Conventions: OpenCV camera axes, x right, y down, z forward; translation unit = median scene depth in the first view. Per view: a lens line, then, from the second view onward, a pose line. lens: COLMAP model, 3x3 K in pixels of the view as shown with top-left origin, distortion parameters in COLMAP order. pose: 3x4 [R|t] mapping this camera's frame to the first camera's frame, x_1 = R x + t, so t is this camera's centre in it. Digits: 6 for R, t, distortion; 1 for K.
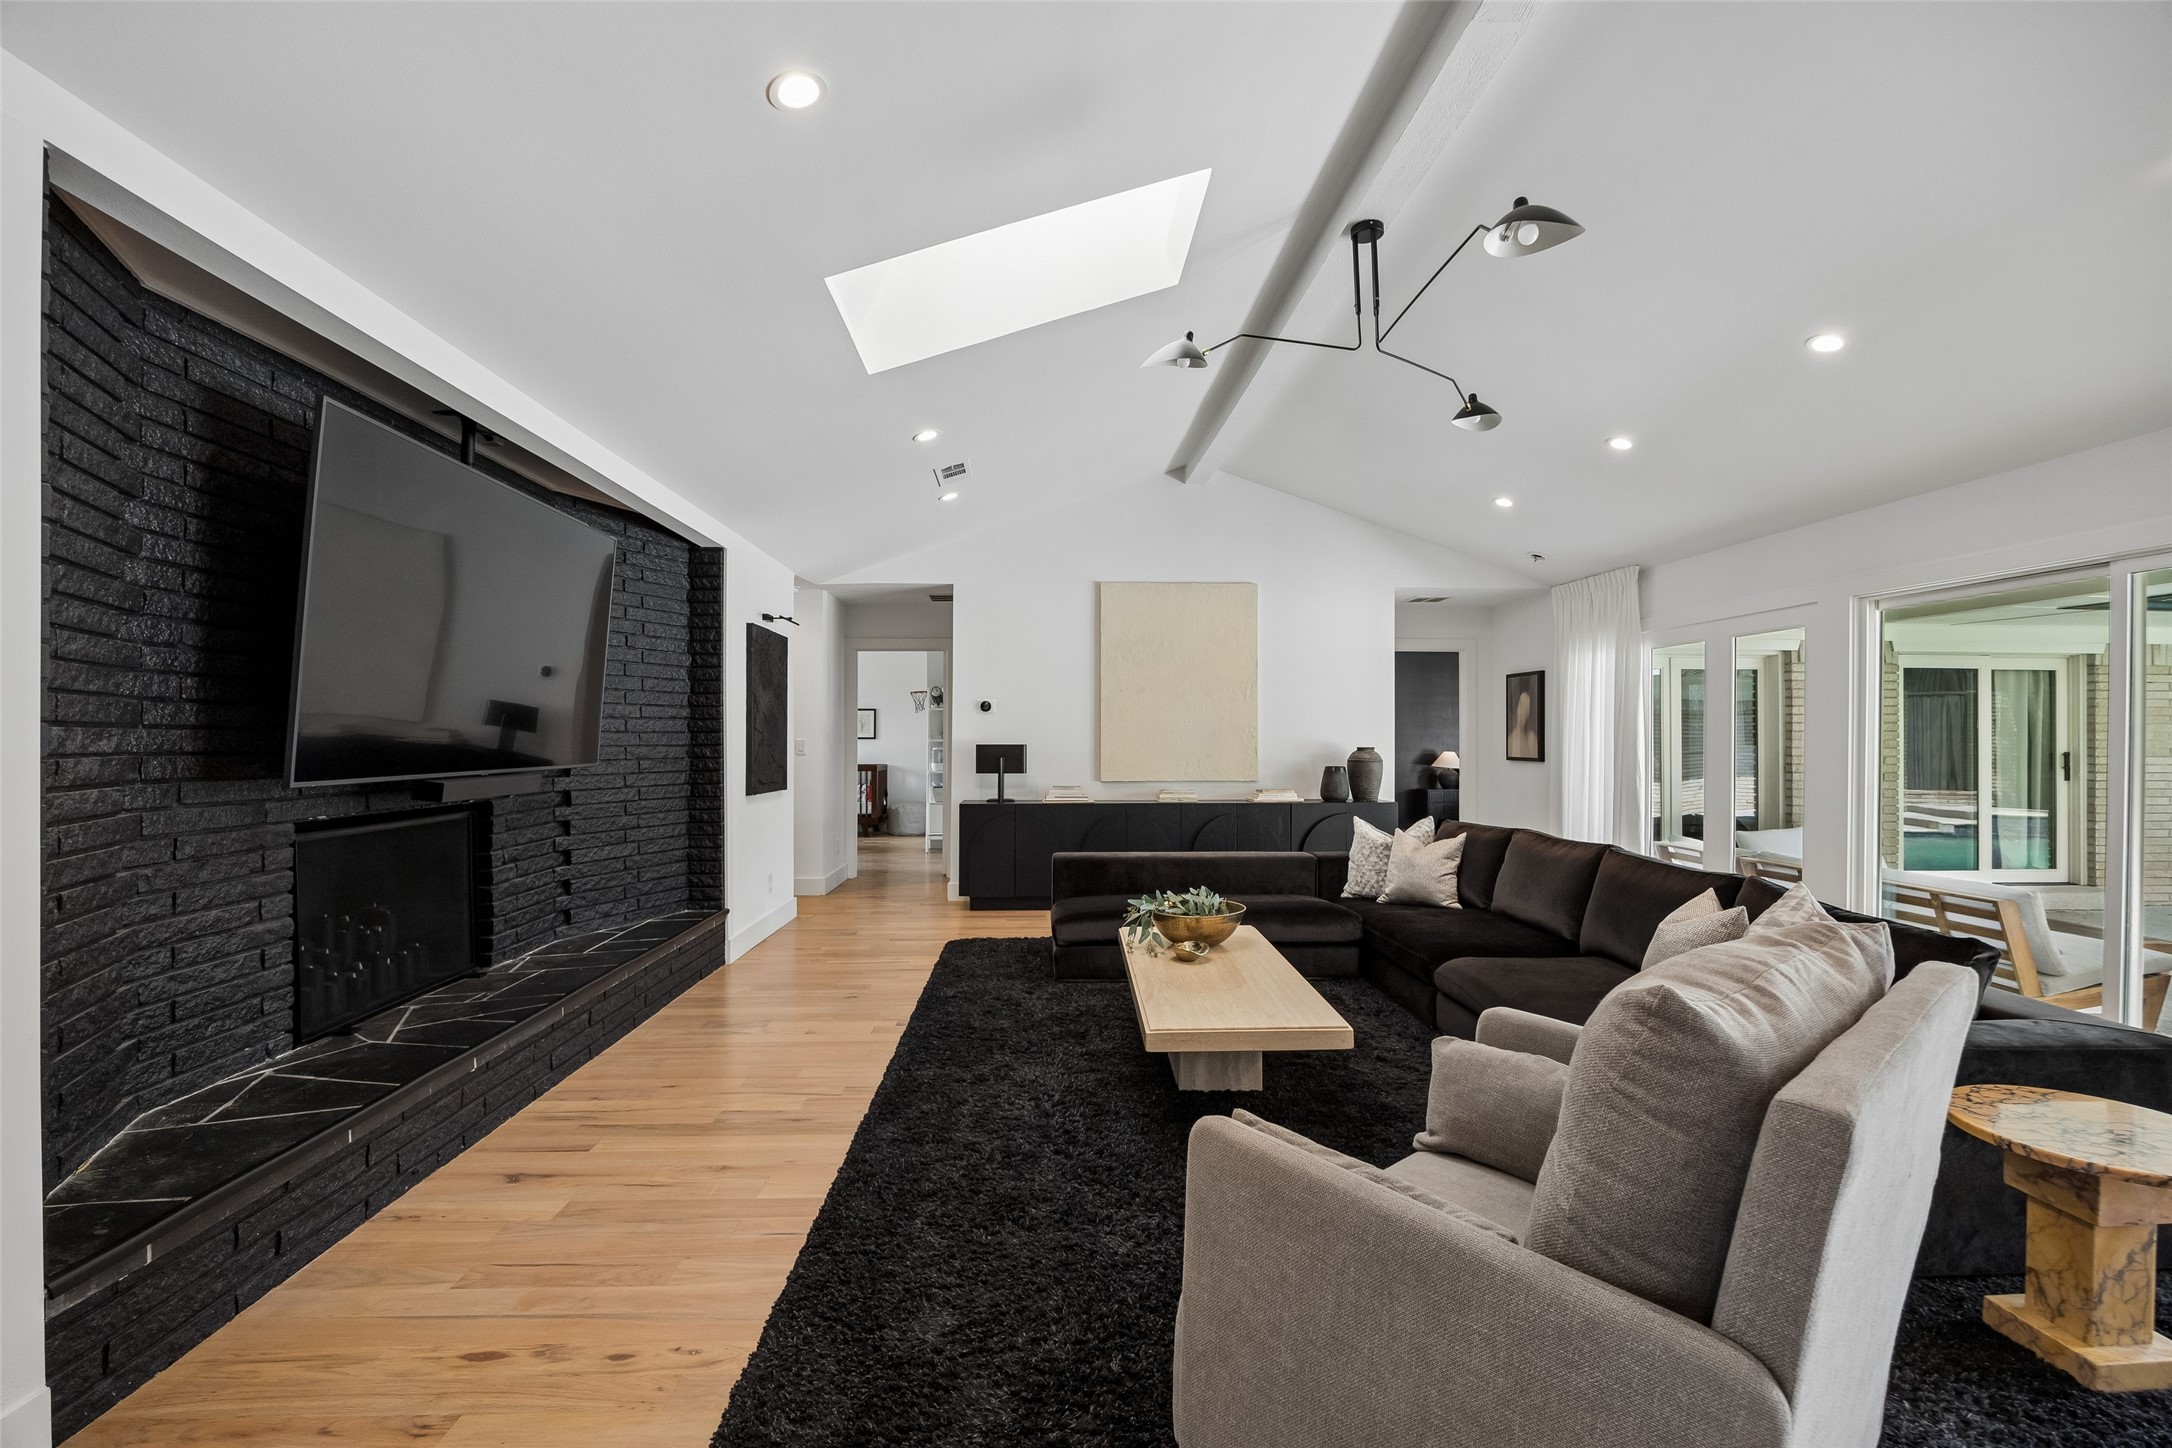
lens RADIAL K [[952.6, 0, 1080.5], [0, 952.6, 742.3], [0, 0, 1]] dist [-0.013586, 0.001002]
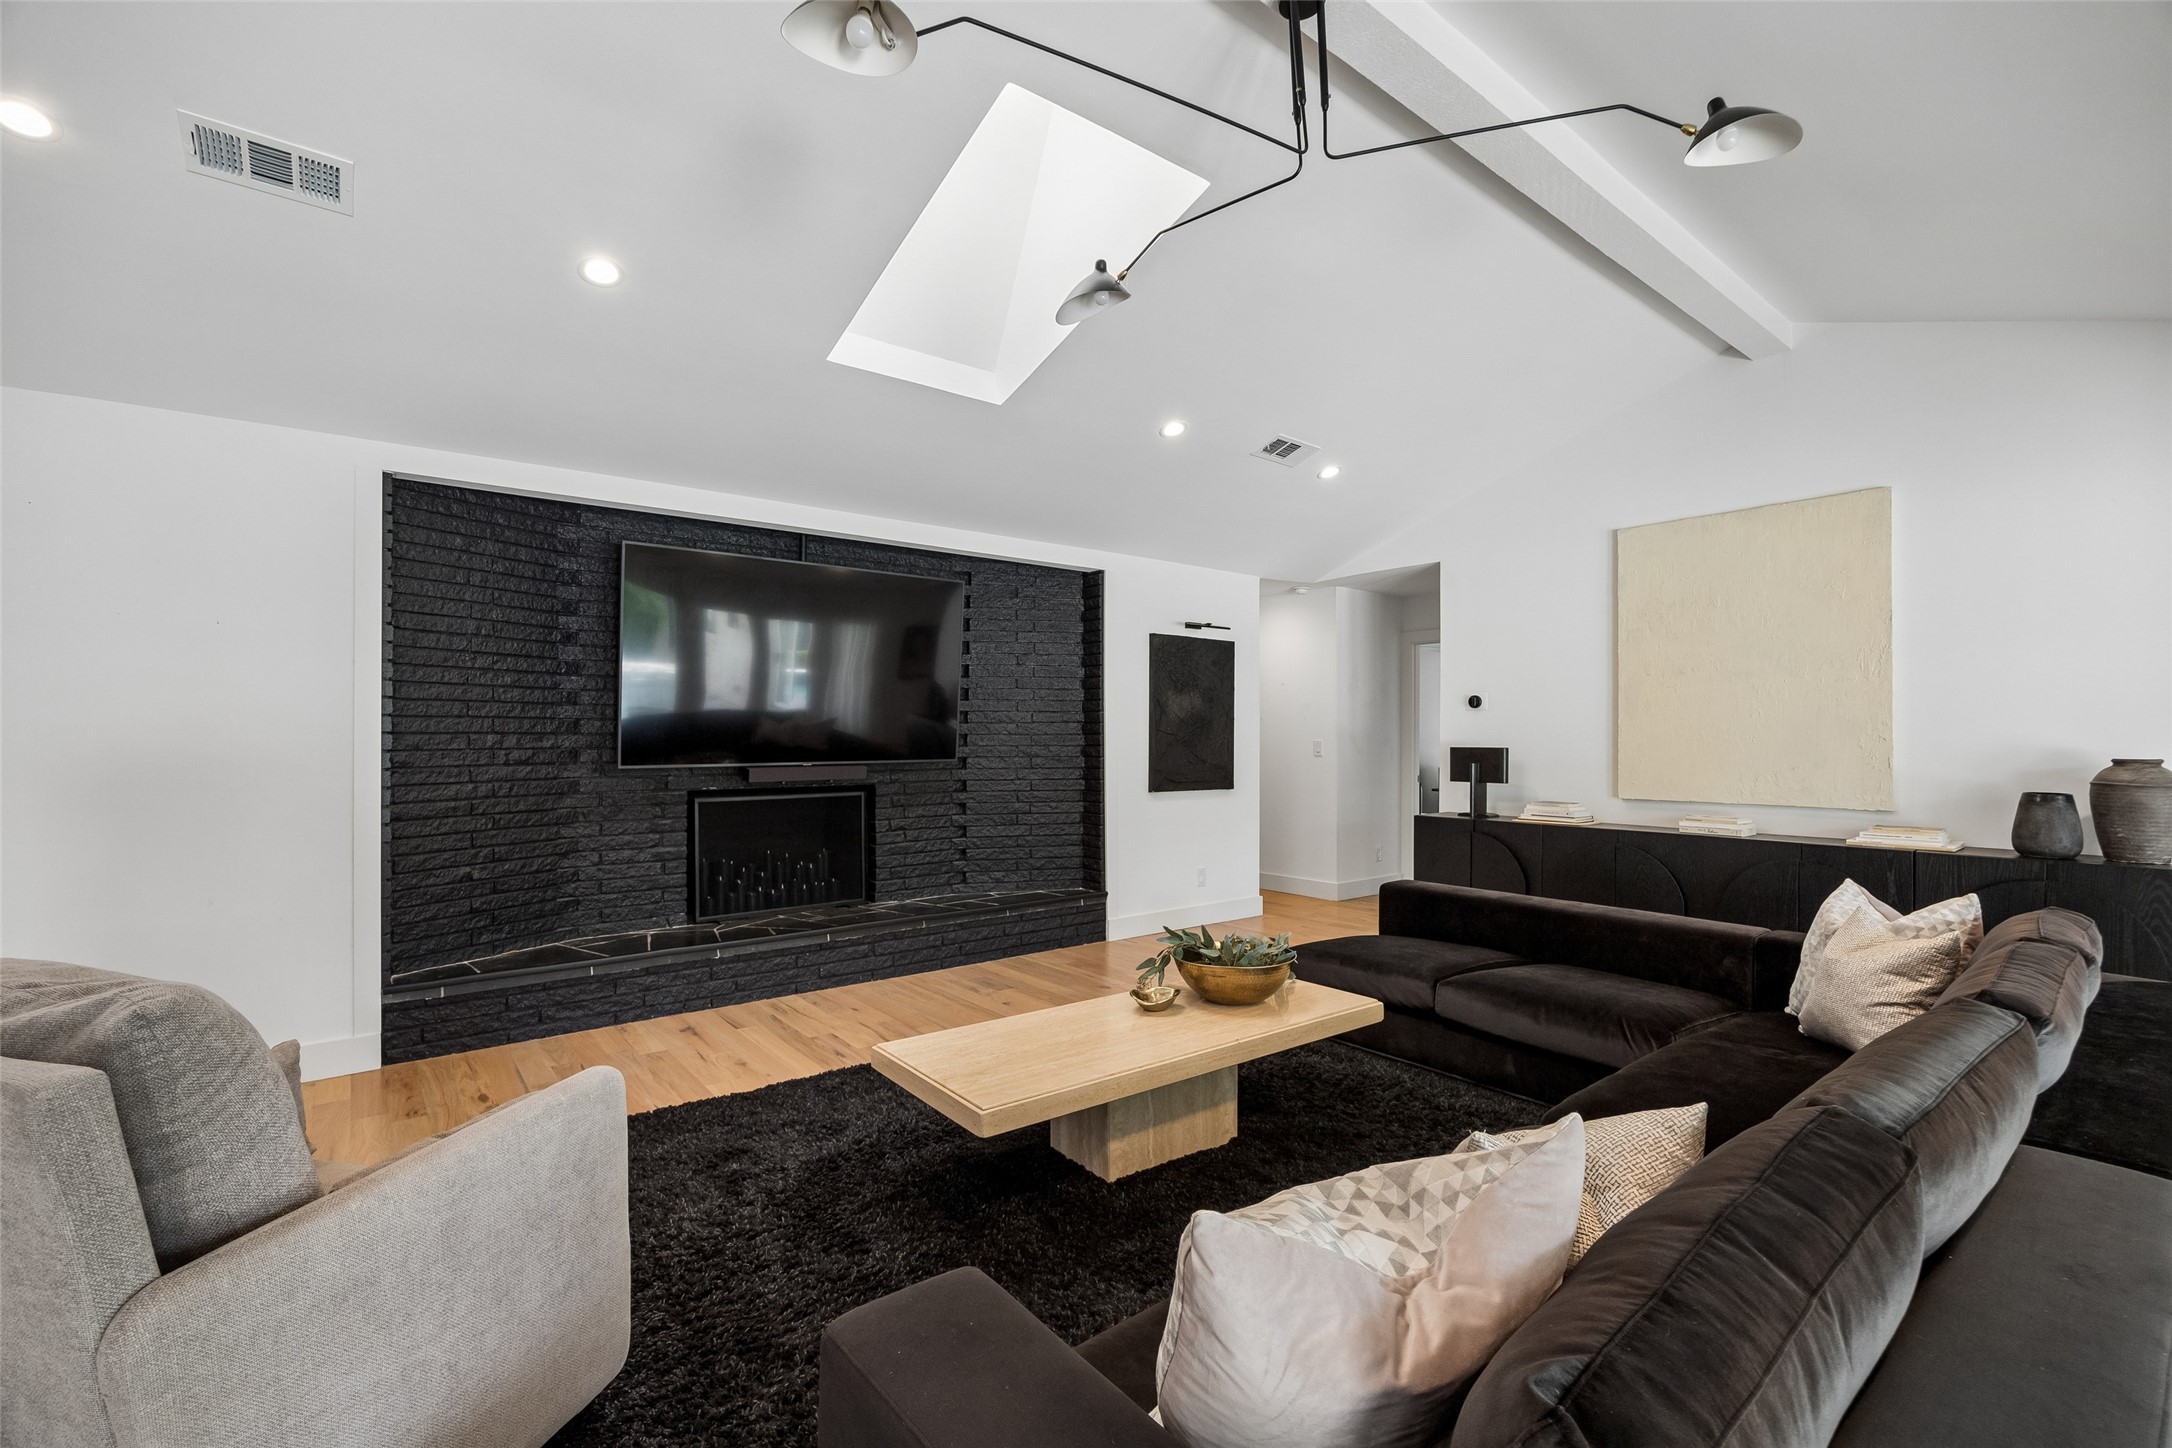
lens RADIAL K [[952.6, 0, 1102.8], [0, 952.6, 741.4], [0, 0, 1]] dist [-0.013586, 0.001002]
pose [[0.584885, 0.003827, -0.811107, 0.623168], [-0.004111, 0.999990, 0.001754, -0.004695], [0.811106, 0.002309, 0.584895, 0.393852]]
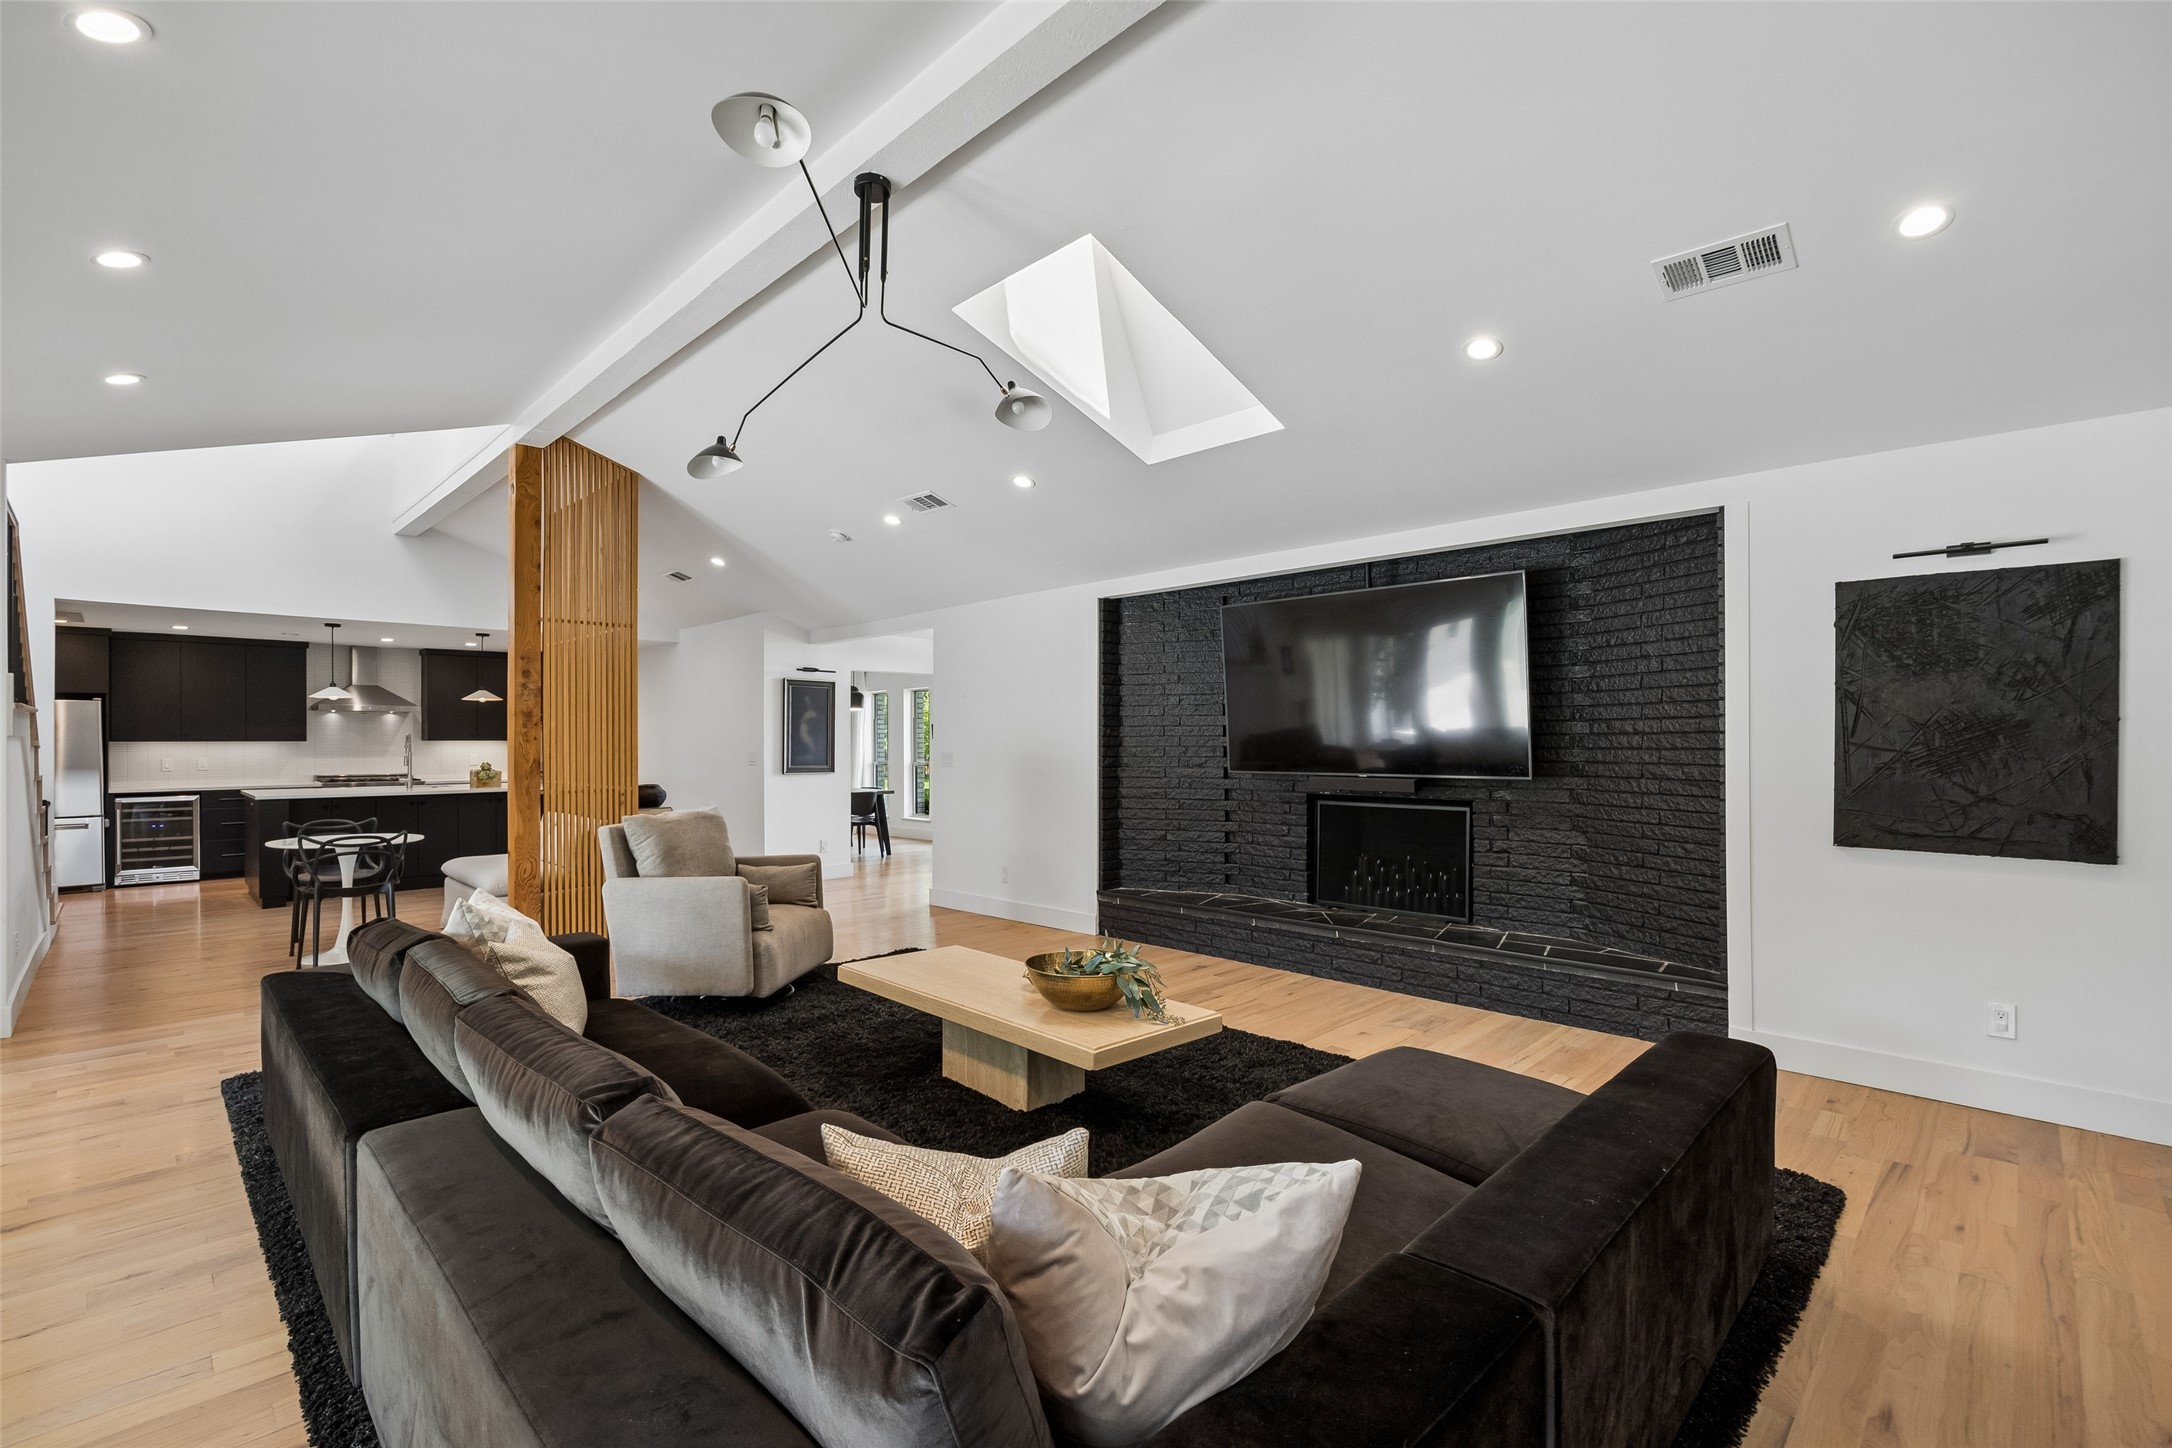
lens RADIAL K [[952.6, 0, 1092.7], [0, 952.6, 709.5], [0, 0, 1]] dist [-0.013586, 0.001002]
pose [[-0.738947, -0.041195, -0.672502, 0.592873], [-0.016327, 0.998931, -0.043250, -0.000012], [0.673565, -0.020979, -0.738830, 1.437977]]
